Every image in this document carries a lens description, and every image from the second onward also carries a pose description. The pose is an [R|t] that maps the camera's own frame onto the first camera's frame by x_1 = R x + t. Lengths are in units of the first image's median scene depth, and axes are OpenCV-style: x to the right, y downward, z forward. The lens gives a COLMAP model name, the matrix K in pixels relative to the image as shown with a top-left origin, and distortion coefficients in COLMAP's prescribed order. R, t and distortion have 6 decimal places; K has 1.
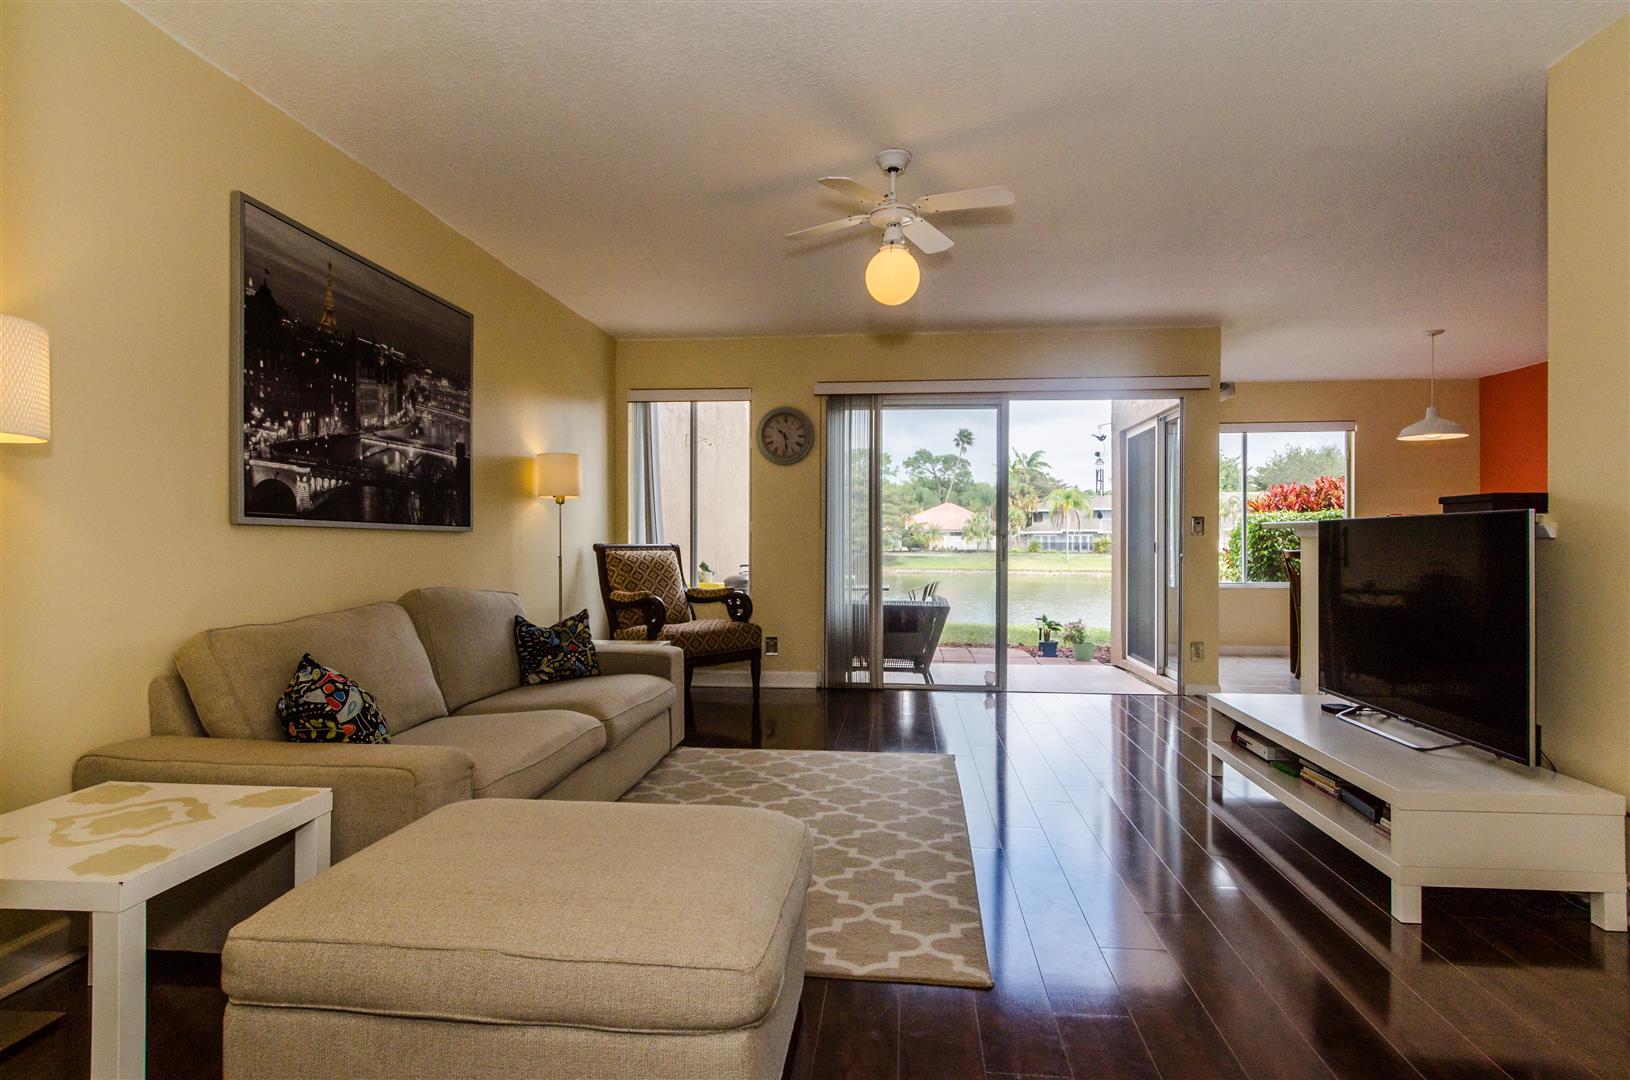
lens RADIAL K [[860.3, 0, 830.7], [0, 860.3, 542.6], [0, 0, 1]] dist [0.016370, -0.009881]
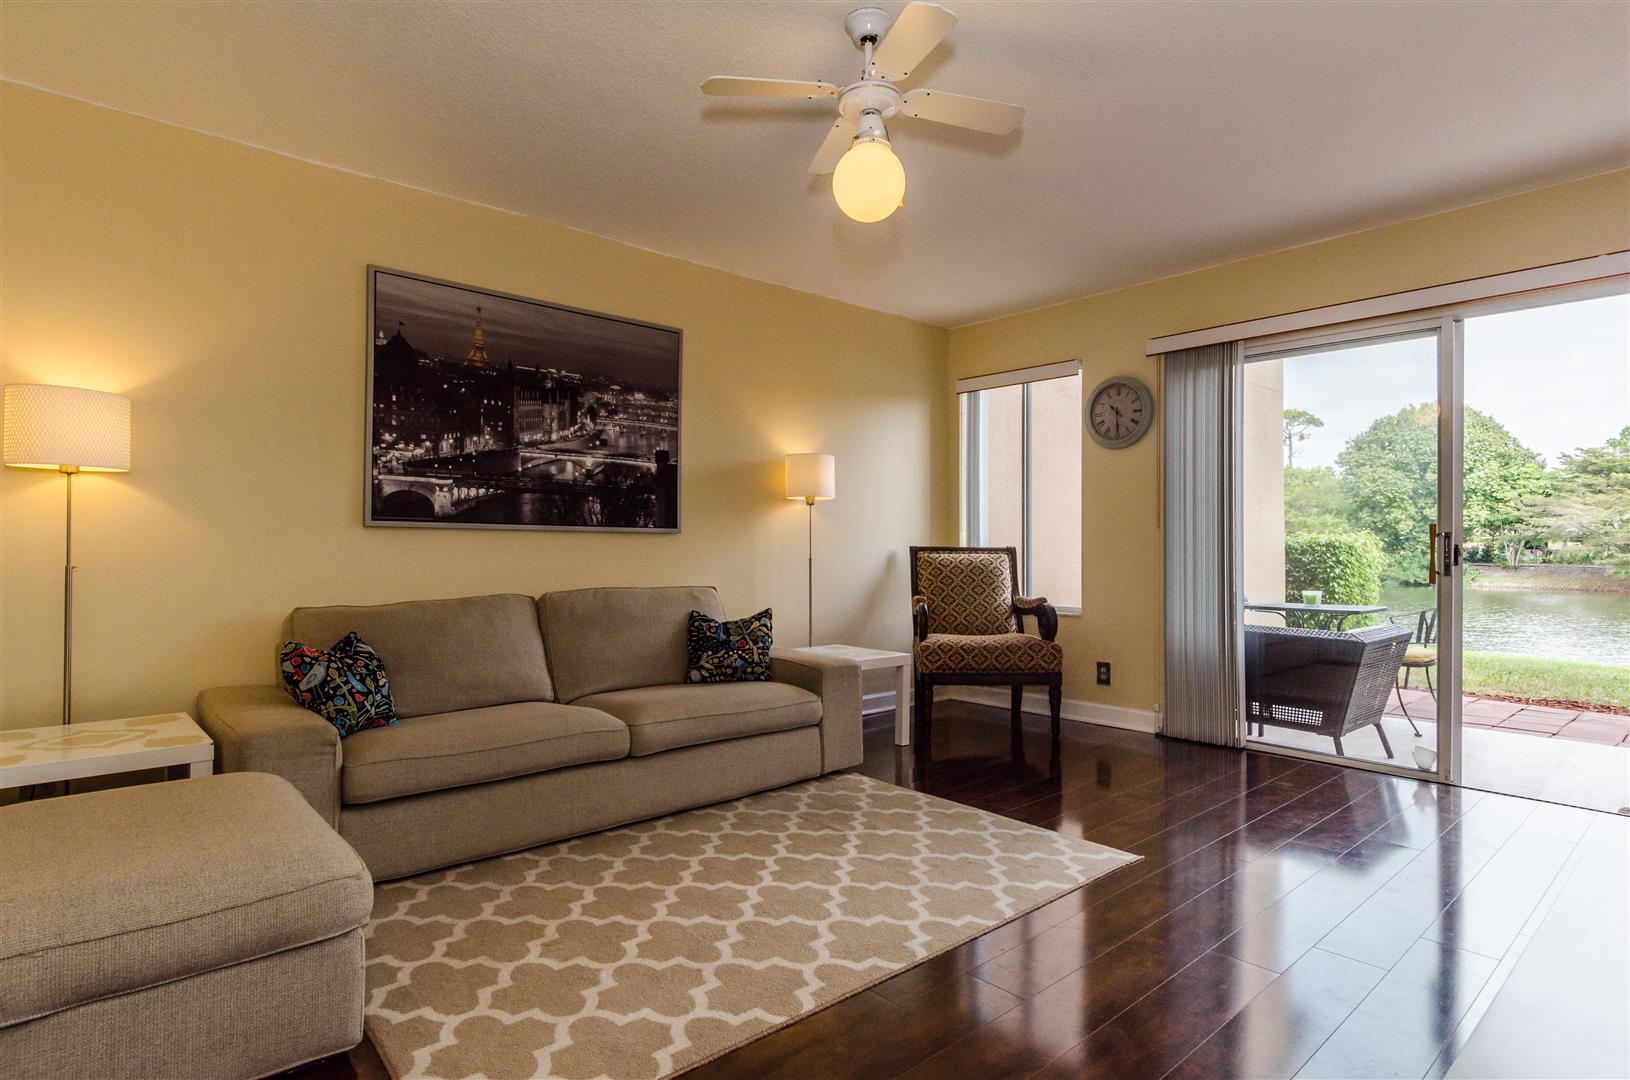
lens RADIAL K [[860.3, 0, 822.3], [0, 860.3, 534.9], [0, 0, 1]] dist [0.016370, -0.009881]
pose [[0.737210, -0.005414, -0.675642, 0.356430], [-0.004628, 0.999904, -0.013061, 0.002434], [0.675648, 0.012756, 0.737114, 0.278232]]
